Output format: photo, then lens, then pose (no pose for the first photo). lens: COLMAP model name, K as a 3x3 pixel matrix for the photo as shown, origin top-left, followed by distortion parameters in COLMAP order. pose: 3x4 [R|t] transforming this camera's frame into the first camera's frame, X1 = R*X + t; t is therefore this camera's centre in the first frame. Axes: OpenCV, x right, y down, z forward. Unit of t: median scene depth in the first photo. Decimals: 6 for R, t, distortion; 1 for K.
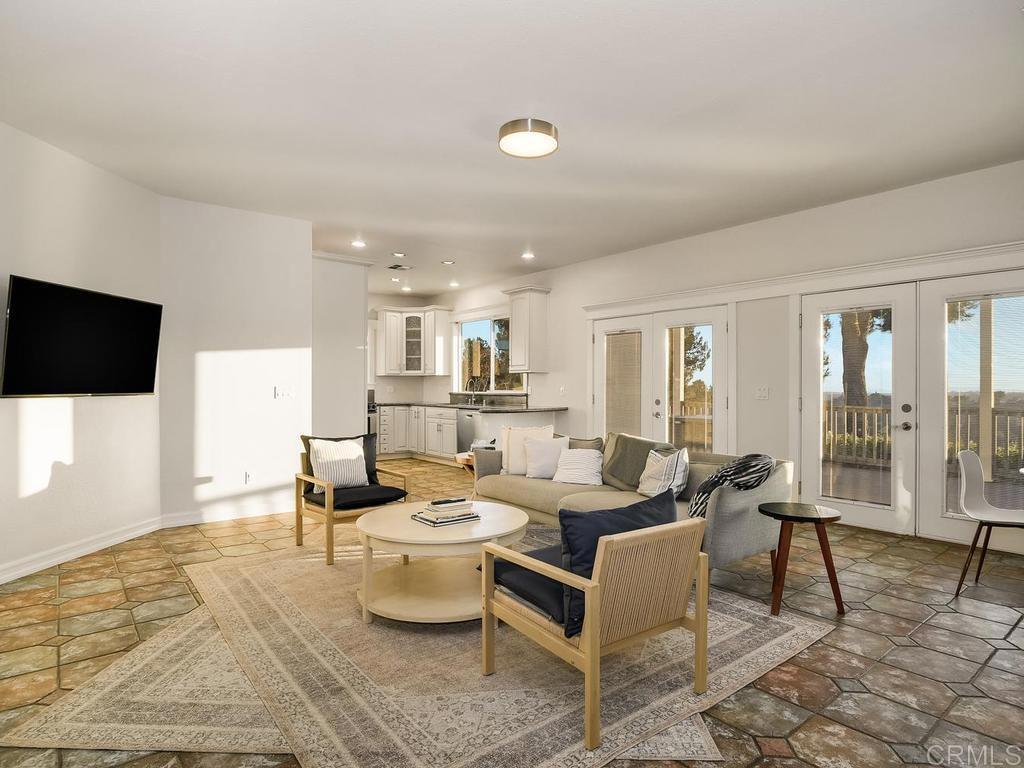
lens RADIAL K [[573.8, 0, 512.0], [0, 573.8, 384.0], [0, 0, 1]] dist [-0.023283, -0.000745]
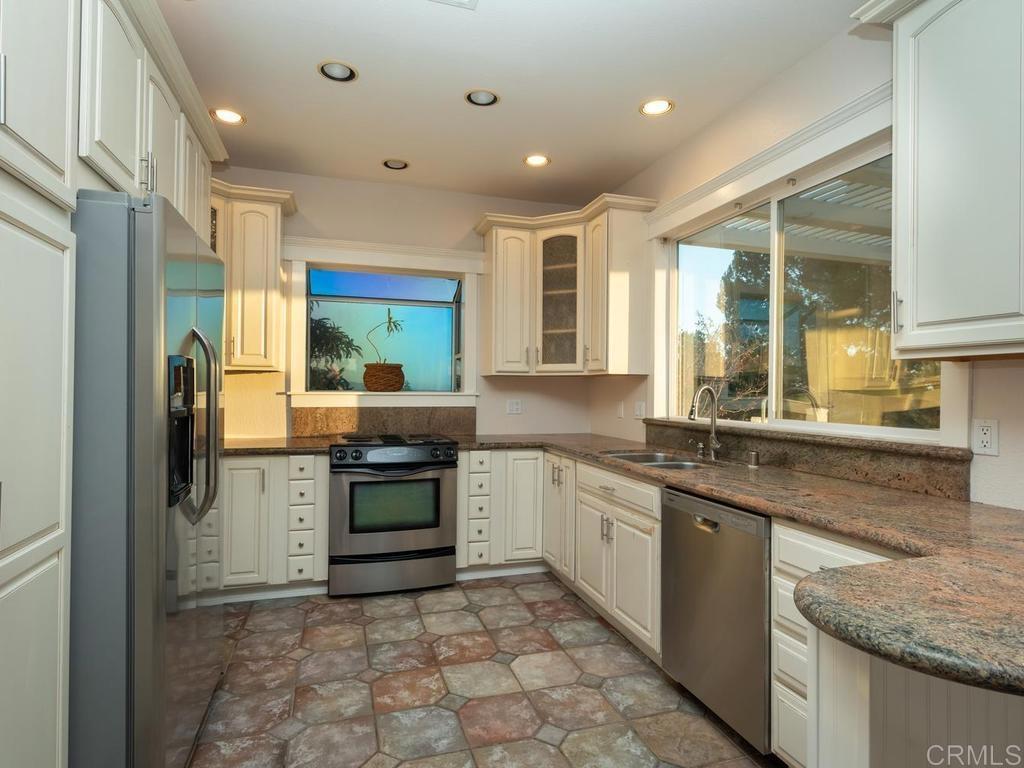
lens RADIAL K [[573.8, 0, 512.0], [0, 573.8, 384.0], [0, 0, 1]] dist [-0.023283, -0.000745]
pose [[0.936292, 0.006964, -0.351153, -0.057985], [-0.007599, 0.999971, -0.000430, -0.007913], [0.351140, 0.003071, 0.936318, 0.617652]]
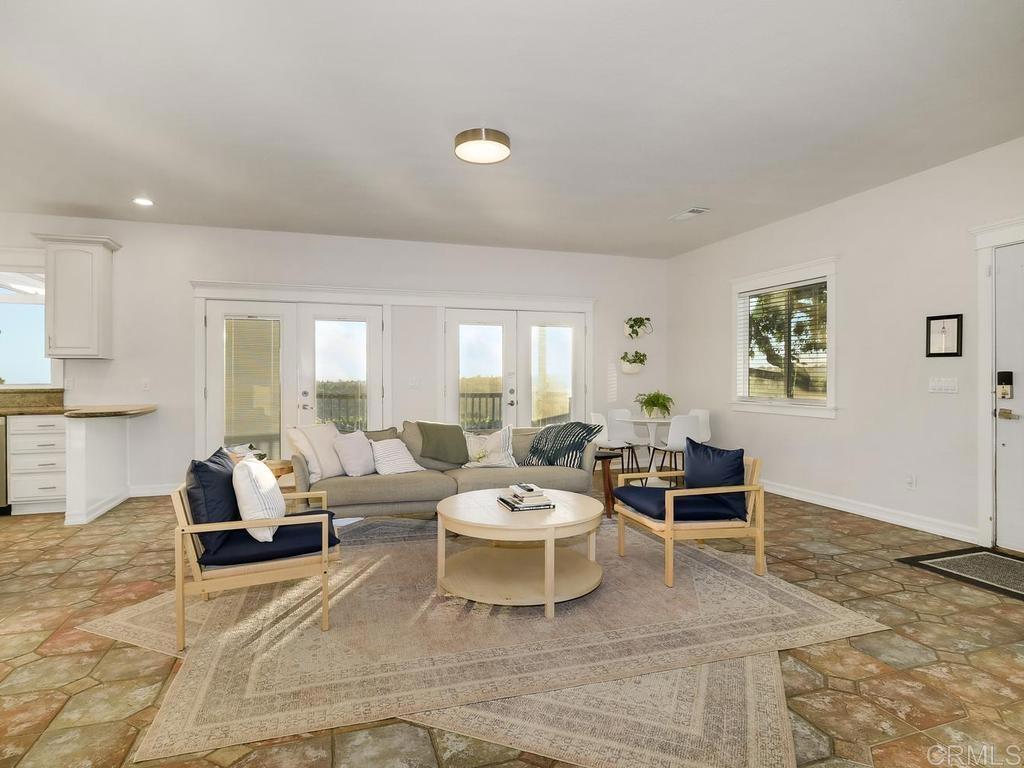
lens RADIAL K [[562.6, 0, 512.0], [0, 562.6, 384.0], [0, 0, 1]] dist [-0.000675, -0.000141]
pose [[0.356286, -0.013443, 0.934280, -0.357023], [-0.002890, 0.999876, 0.015489, -0.000800], [-0.934373, -0.008219, 0.356203, 0.215277]]
